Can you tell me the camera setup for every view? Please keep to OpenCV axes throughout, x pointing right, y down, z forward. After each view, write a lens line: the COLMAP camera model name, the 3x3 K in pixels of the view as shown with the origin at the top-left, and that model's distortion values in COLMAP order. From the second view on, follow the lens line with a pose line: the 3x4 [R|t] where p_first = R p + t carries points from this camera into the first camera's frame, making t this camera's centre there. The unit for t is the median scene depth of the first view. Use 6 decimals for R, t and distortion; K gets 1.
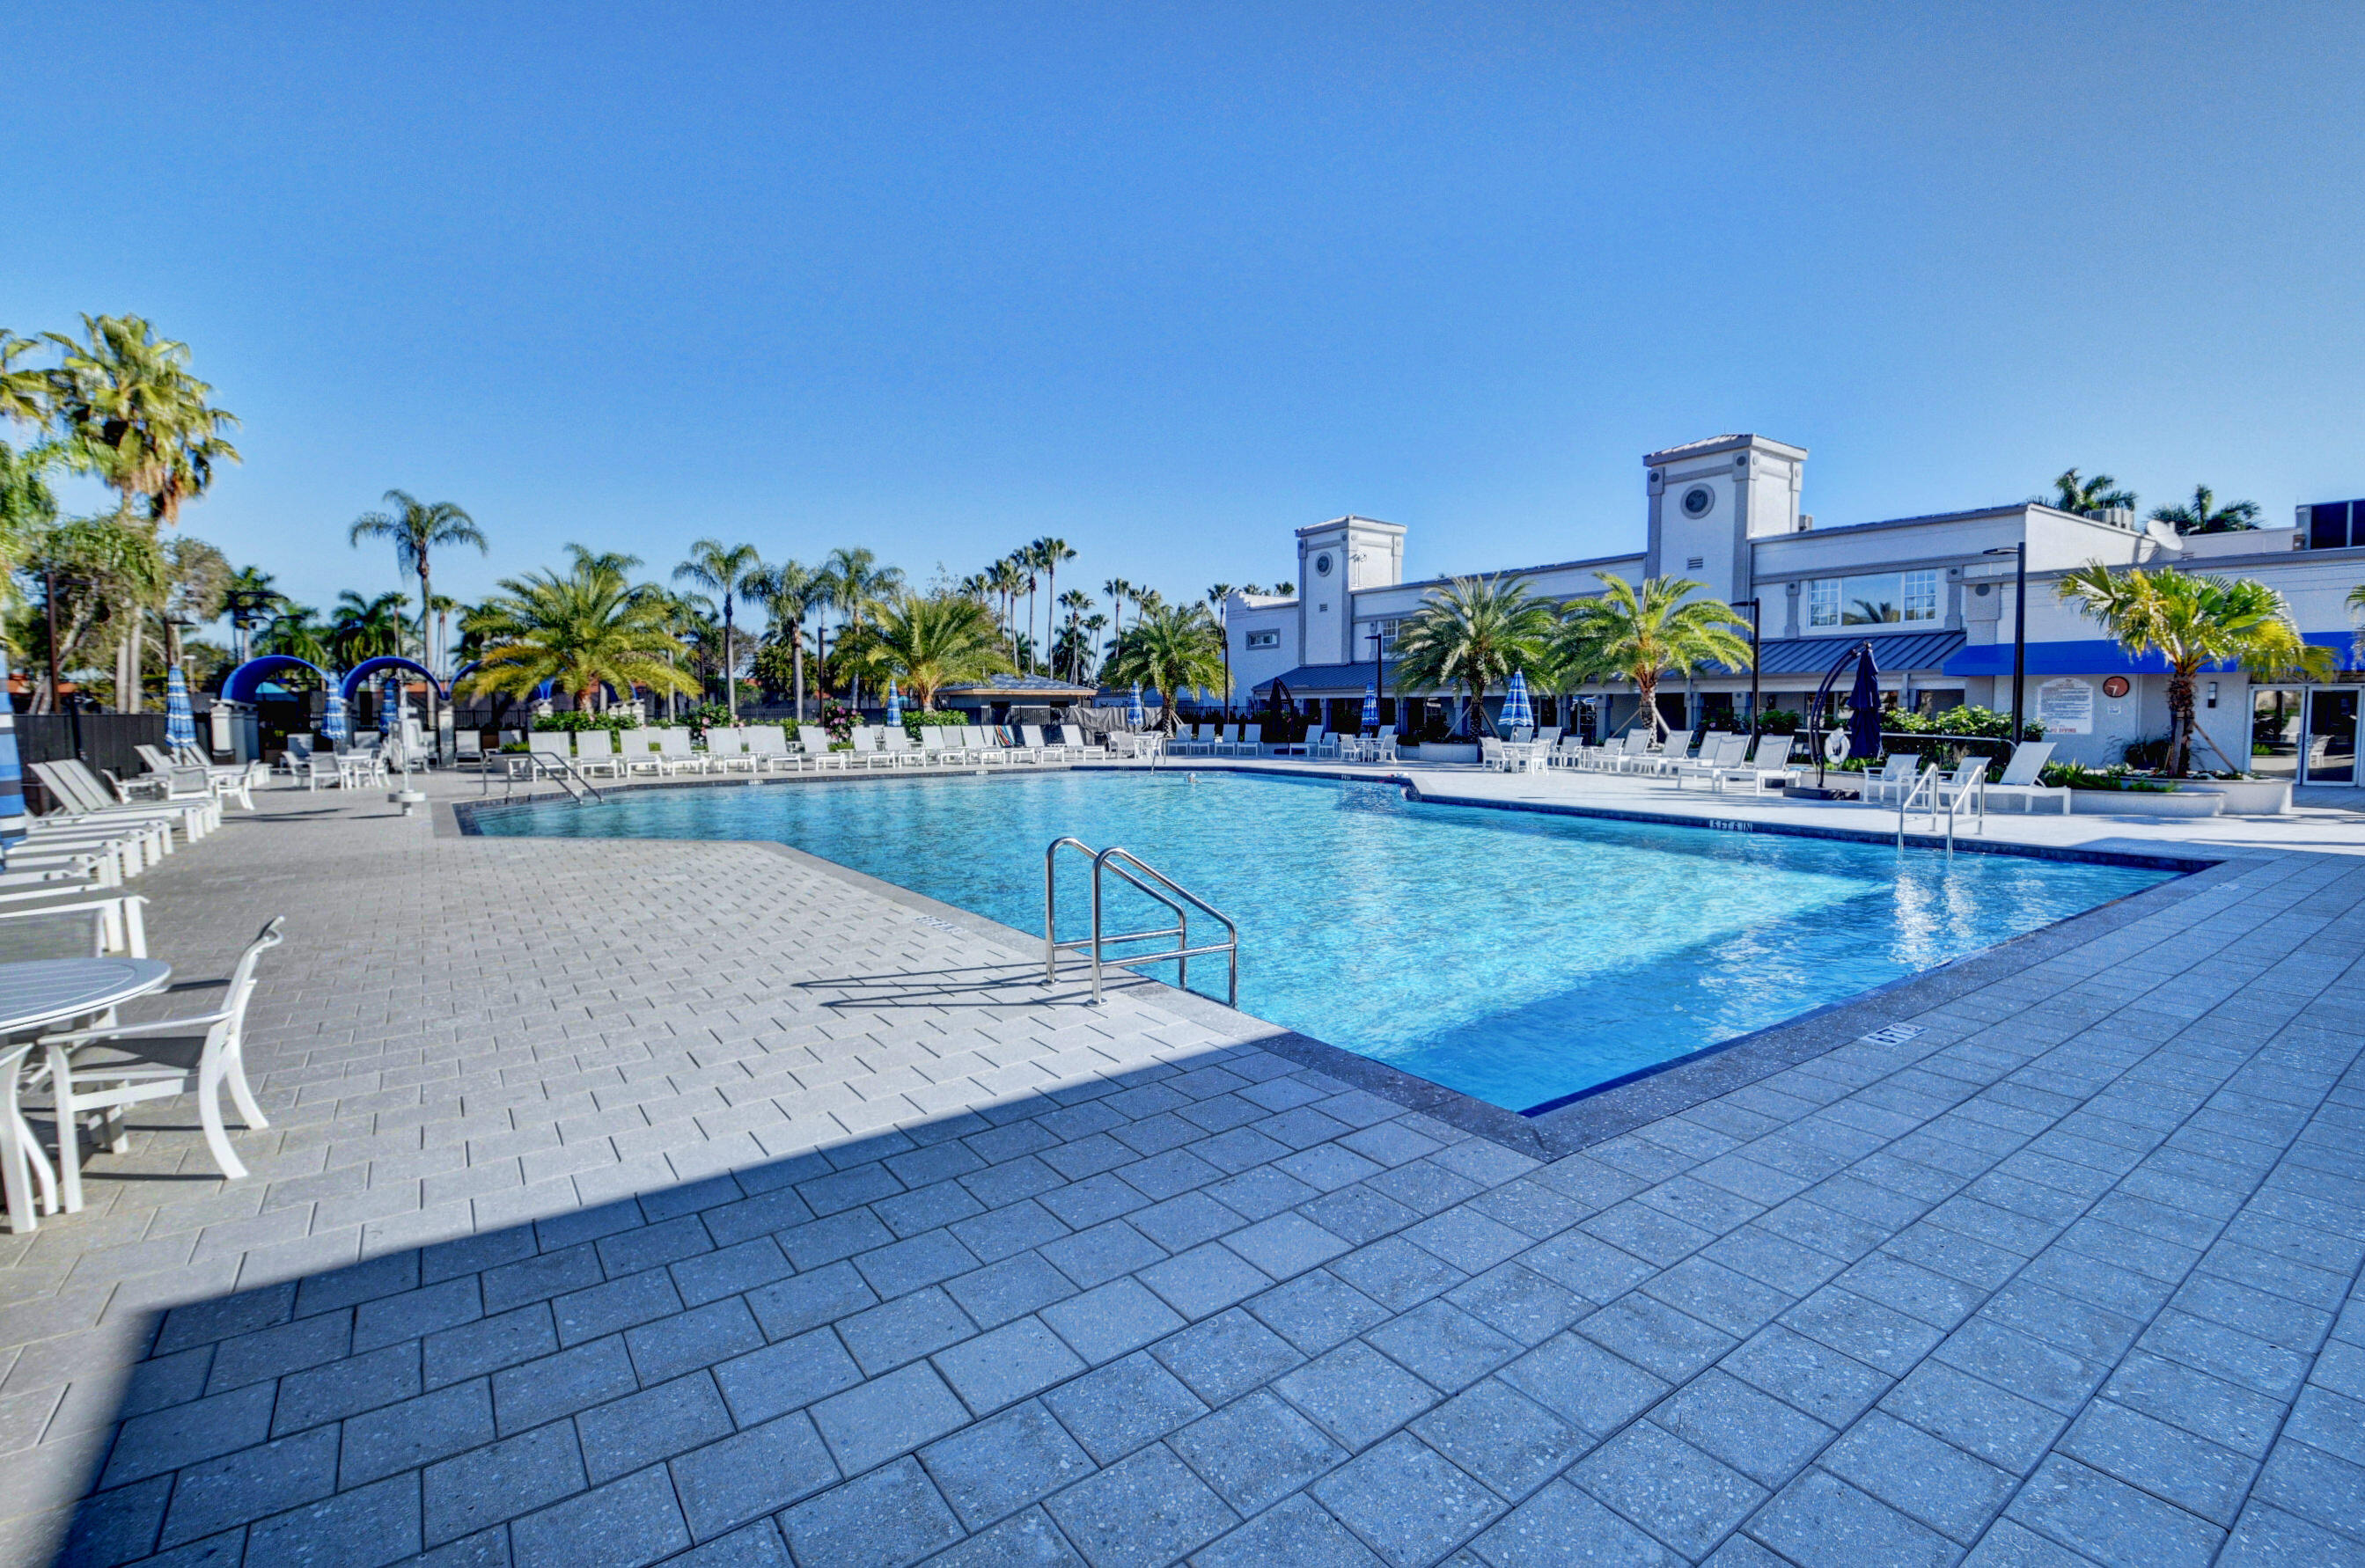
lens RADIAL K [[1066.8, 0, 1180.6], [0, 1066.8, 784.3], [0, 0, 1]] dist [-0.016287, -0.000392]
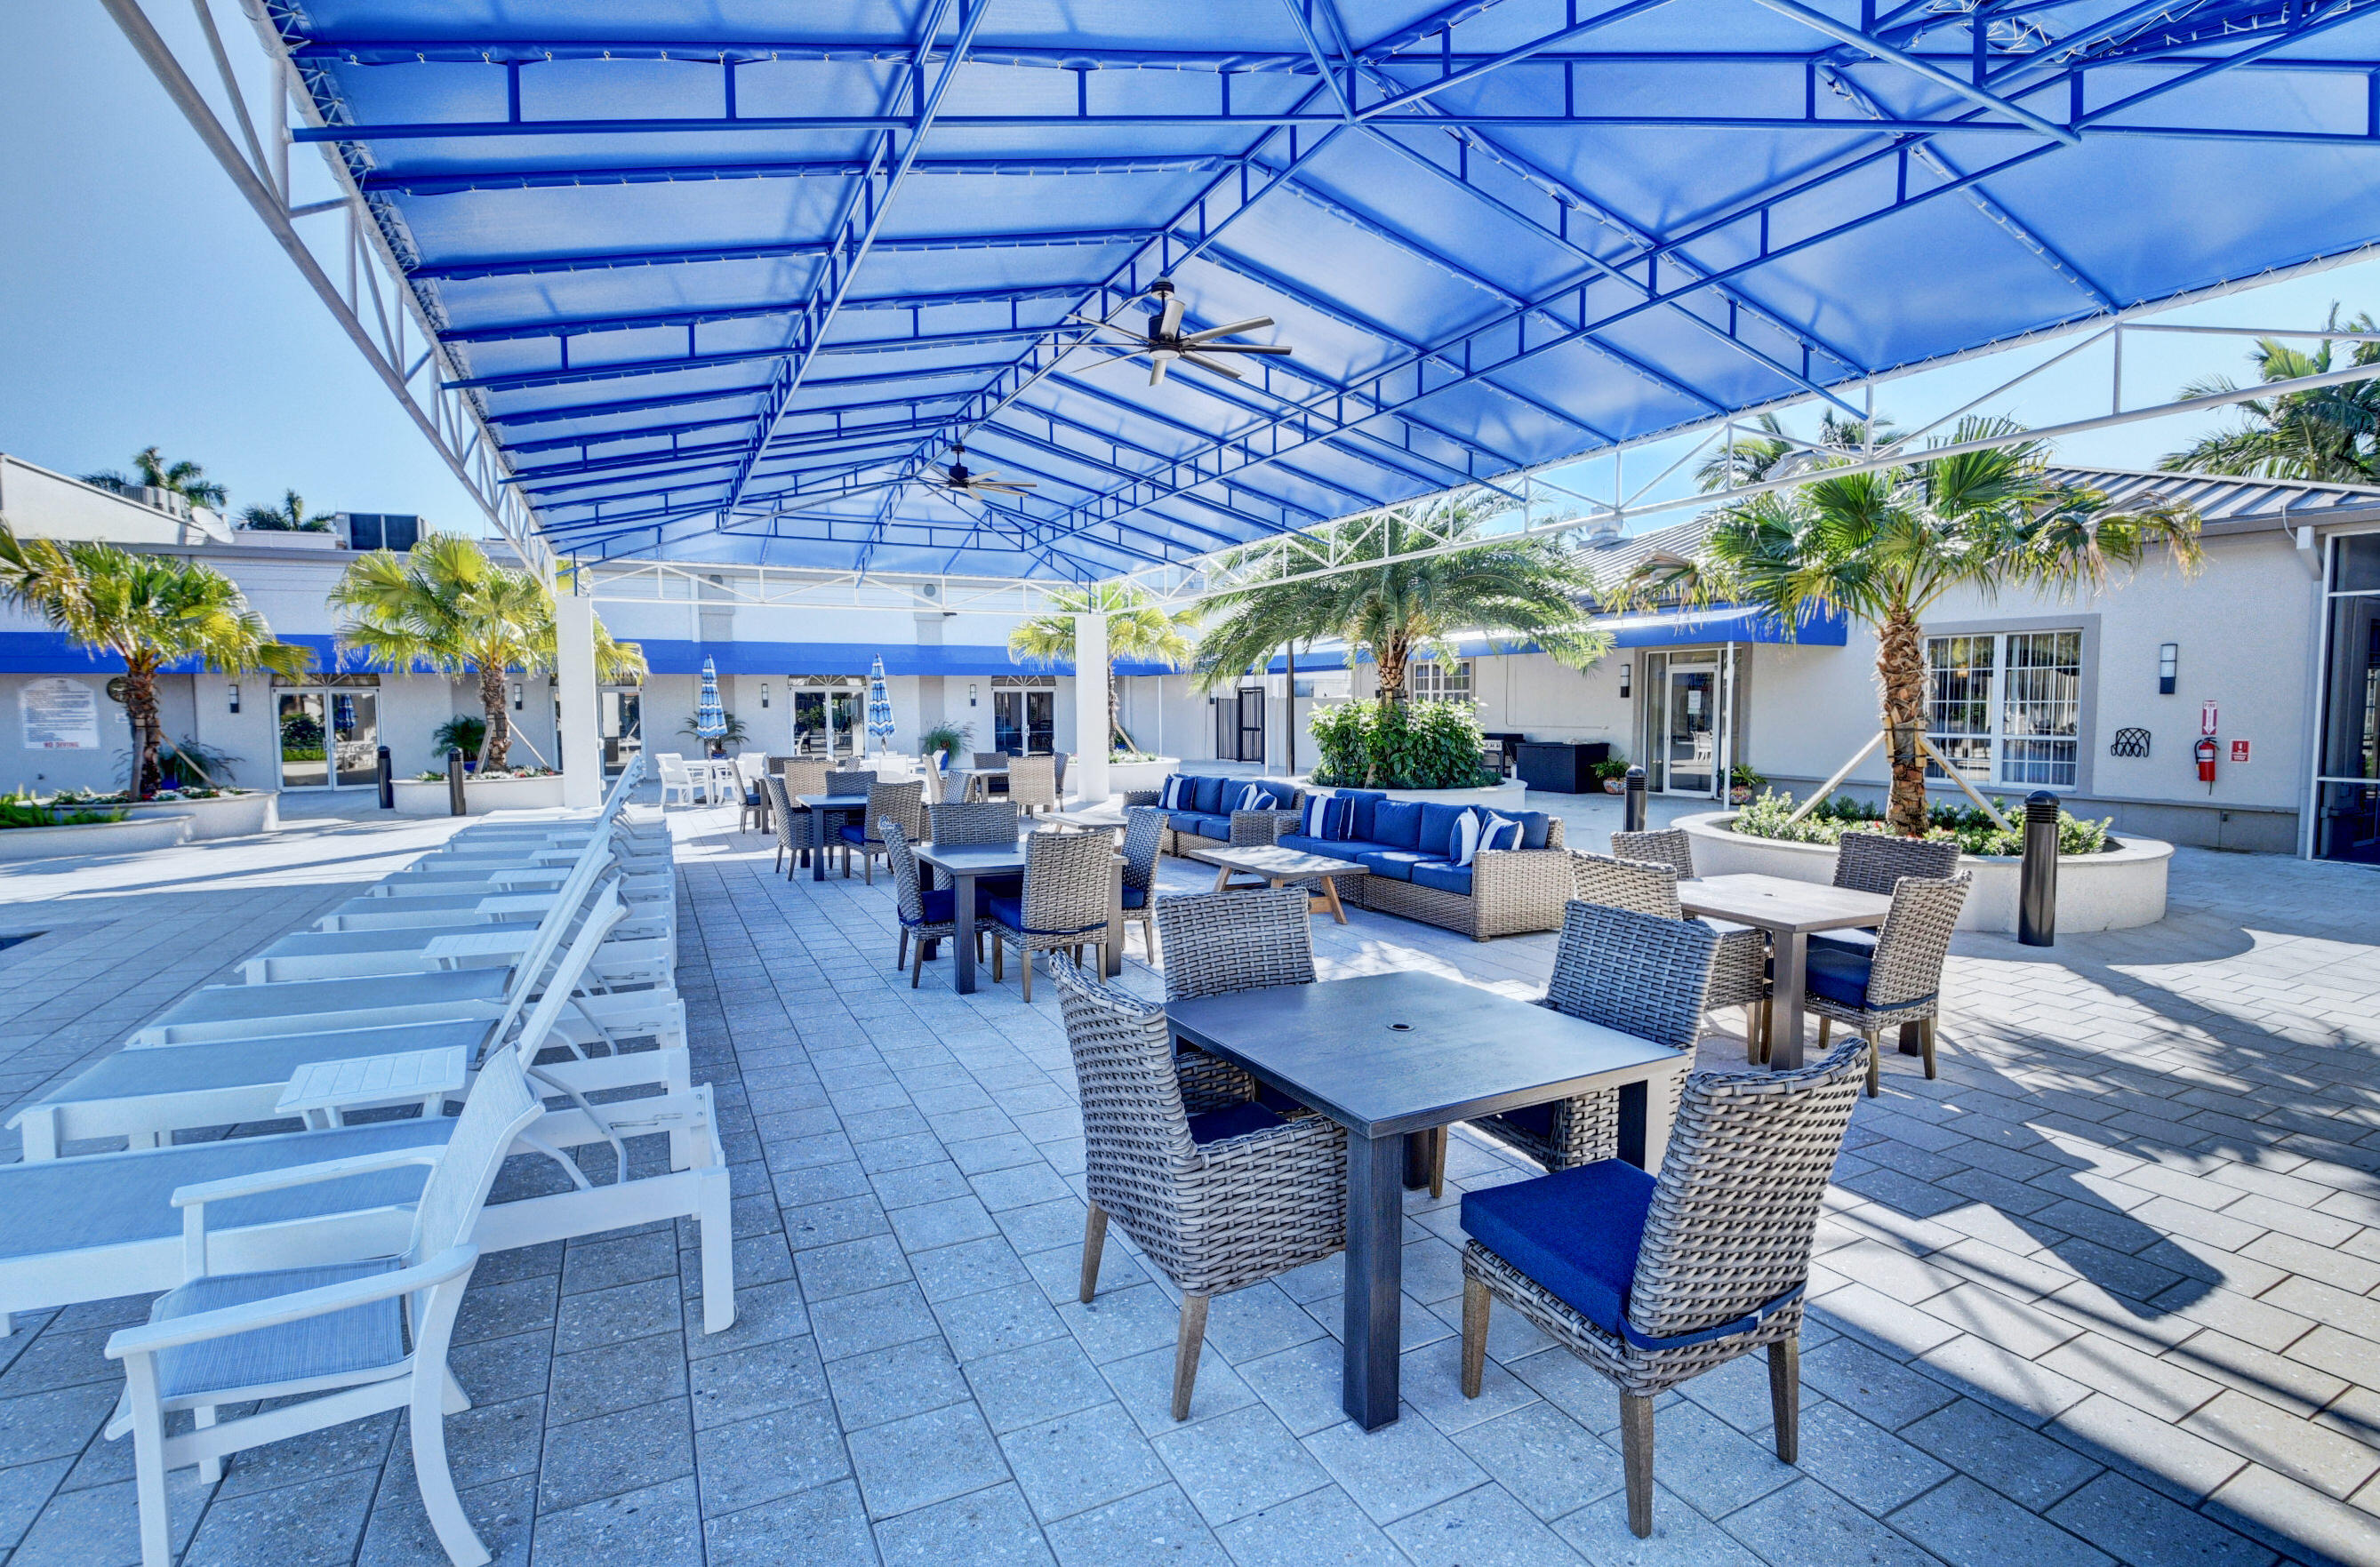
lens RADIAL K [[1073.6, 0, 1192.1], [0, 1073.6, 783.6], [0, 0, 1]] dist [-0.016287, -0.000392]
pose [[0.139608, -0.079194, 0.987035, 0.241395], [0.085014, 0.994075, 0.067735, -0.005242], [-0.986551, 0.074456, 0.145513, 0.074593]]
